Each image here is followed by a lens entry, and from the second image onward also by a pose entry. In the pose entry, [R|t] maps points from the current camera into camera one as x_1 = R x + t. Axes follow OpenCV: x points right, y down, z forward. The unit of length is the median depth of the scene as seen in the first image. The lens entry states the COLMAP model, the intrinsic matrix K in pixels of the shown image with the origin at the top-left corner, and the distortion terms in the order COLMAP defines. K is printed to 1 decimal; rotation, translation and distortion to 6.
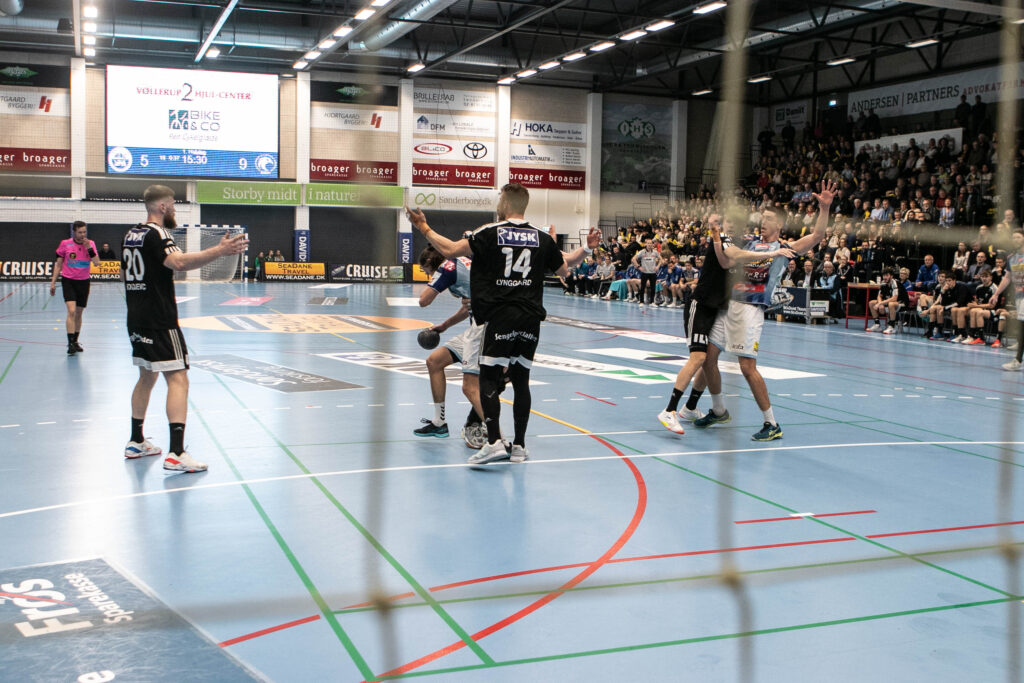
lens RADIAL K [[1149.3, 0, 512.0], [0, 1149.3, 341.5], [0, 0, 1]] dist [-0.103154, 0.060709]
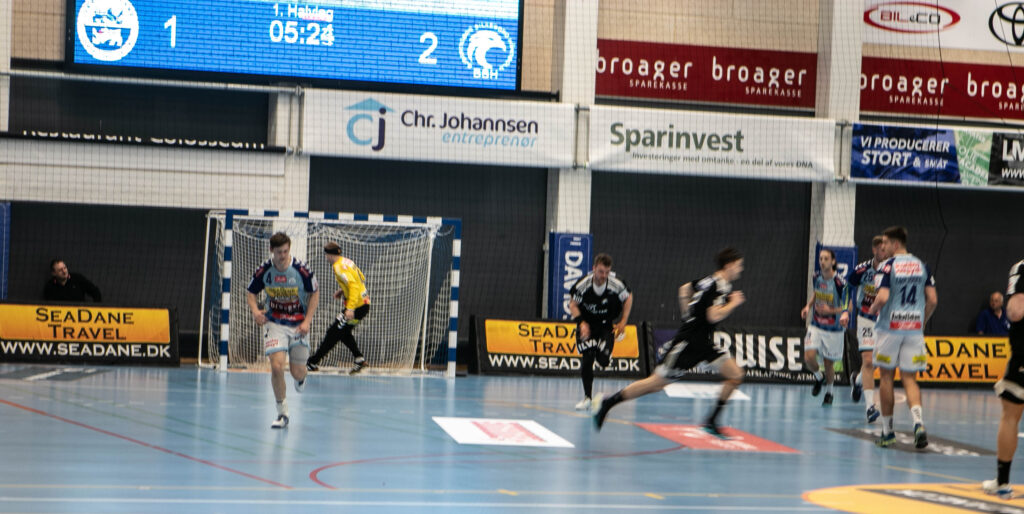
lens RADIAL K [[3422.2, 0, 512.0], [0, 3422.2, 257.0], [0, 0, 1]] dist [0.168704, 2.741931]
pose [[0.999628, 0.020696, 0.017753, -0.221973], [-0.019127, 0.996249, -0.084393, 0.002494], [-0.019433, 0.084022, 0.996274, -0.084115]]
